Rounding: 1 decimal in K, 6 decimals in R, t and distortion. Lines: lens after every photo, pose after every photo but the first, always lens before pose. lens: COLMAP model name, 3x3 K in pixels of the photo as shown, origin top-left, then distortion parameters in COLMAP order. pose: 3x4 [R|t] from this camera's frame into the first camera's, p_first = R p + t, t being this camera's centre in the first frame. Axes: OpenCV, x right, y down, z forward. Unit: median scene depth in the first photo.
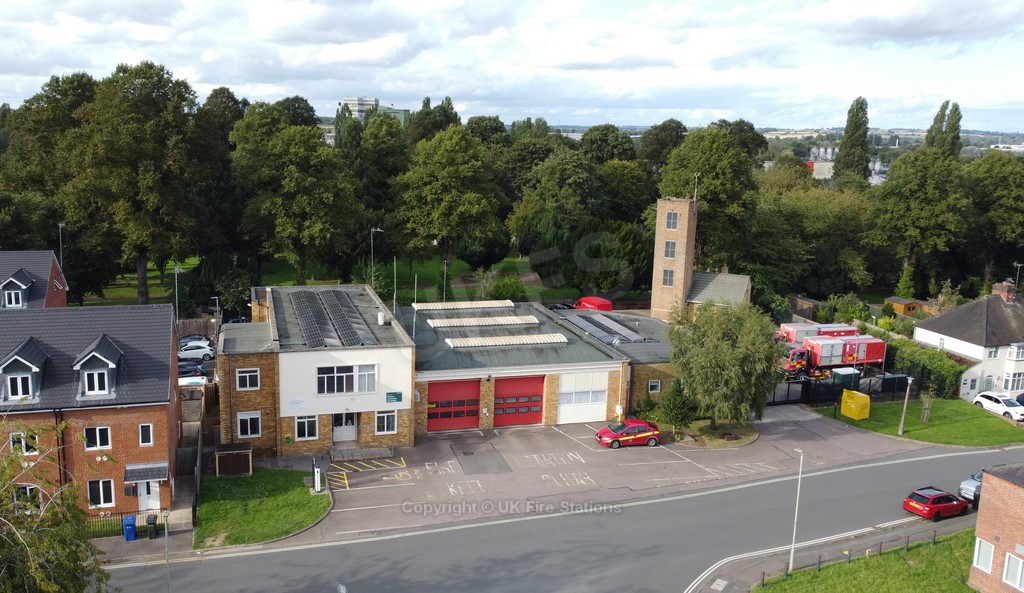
lens RADIAL K [[834.6, 0, 472.0], [0, 834.6, 282.9], [0, 0, 1]] dist [0.007621, -0.010026]
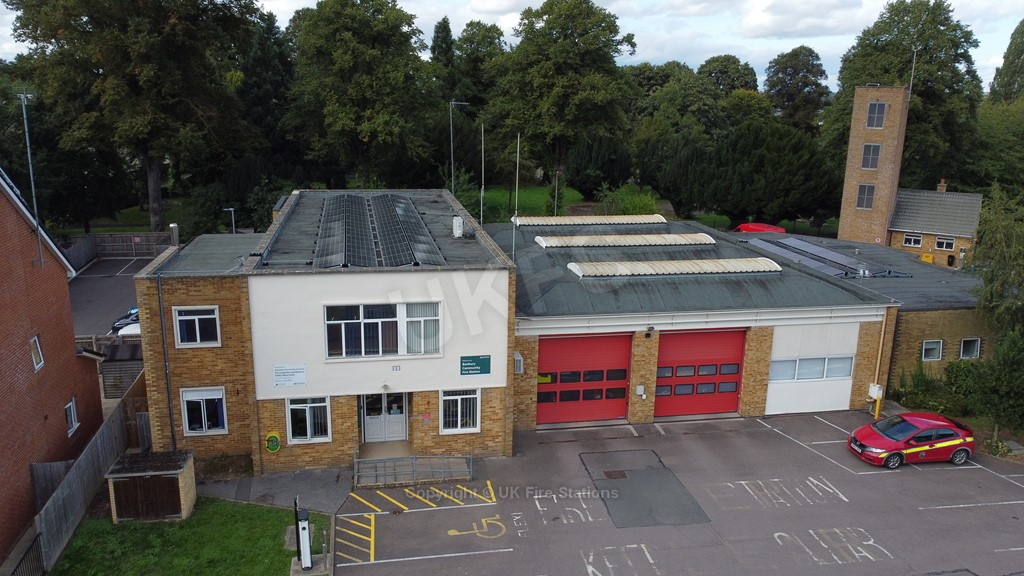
lens RADIAL K [[774.8, 0, 512.0], [0, 774.8, 288.0], [0, 0, 1]] dist [0.005659, -0.006163]
pose [[0.997331, 0.012601, -0.071920, -0.032878], [-0.008169, 0.998069, 0.061582, 0.053501], [0.072557, -0.060830, 0.995508, 0.477725]]
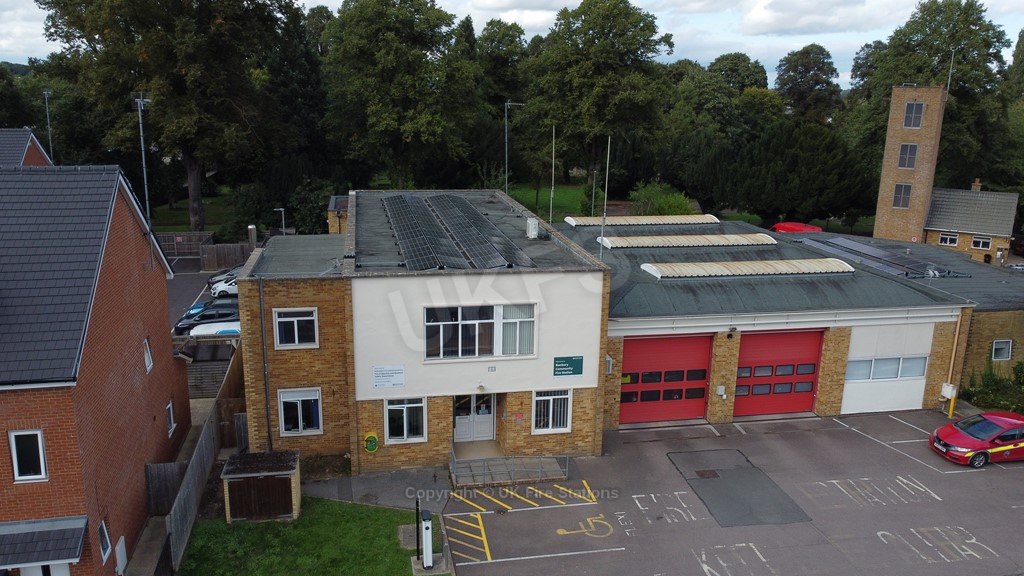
lens RADIAL K [[774.8, 0, 512.0], [0, 774.8, 288.0], [0, 0, 1]] dist [0.005659, -0.006163]
pose [[0.997592, 0.012194, -0.068270, -0.088608], [-0.007736, 0.997843, 0.065183, 0.051059], [0.068918, -0.064497, 0.995535, 0.469403]]
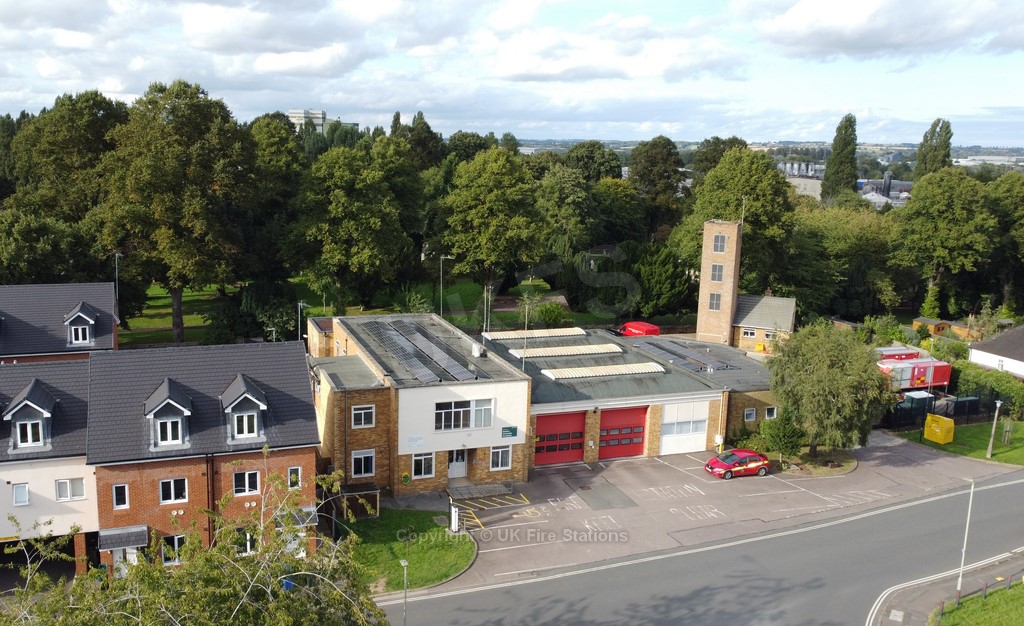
lens RADIAL K [[867.3, 0, 467.1], [0, 867.3, 304.2], [0, 0, 1]] dist [0.009599, -0.011548]
pose [[0.998066, -0.011189, 0.061140, -0.187307], [0.011052, 0.999936, 0.002575, -0.014158], [-0.061165, -0.001894, 0.998126, -0.006227]]
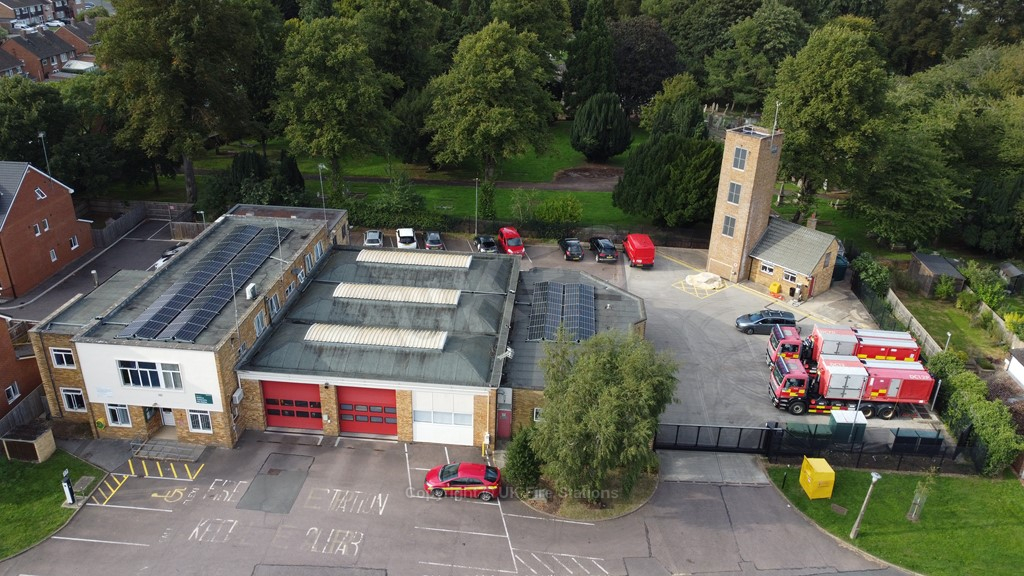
lens RADIAL K [[774.8, 0, 512.0], [0, 774.8, 288.0], [0, 0, 1]] dist [0.005659, -0.006163]
pose [[0.942488, 0.147870, -0.299752, 0.425601], [-0.068739, 0.963396, 0.259121, -0.205848], [0.327095, -0.223613, 0.918153, 0.330484]]
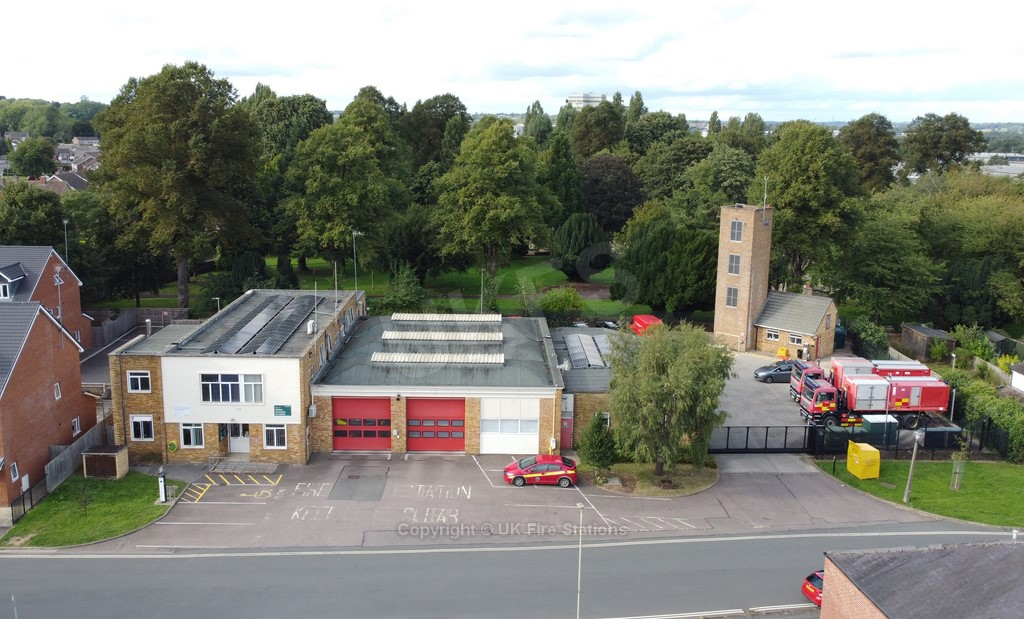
lens RADIAL K [[890.7, 0, 504.8], [0, 890.7, 289.5], [0, 0, 1]] dist [0.009549, -0.014165]
pose [[0.969892, 0.037764, -0.240590, 0.357996], [-0.038356, 0.999262, 0.002224, -0.010864], [0.240496, 0.007071, 0.970624, 0.074578]]
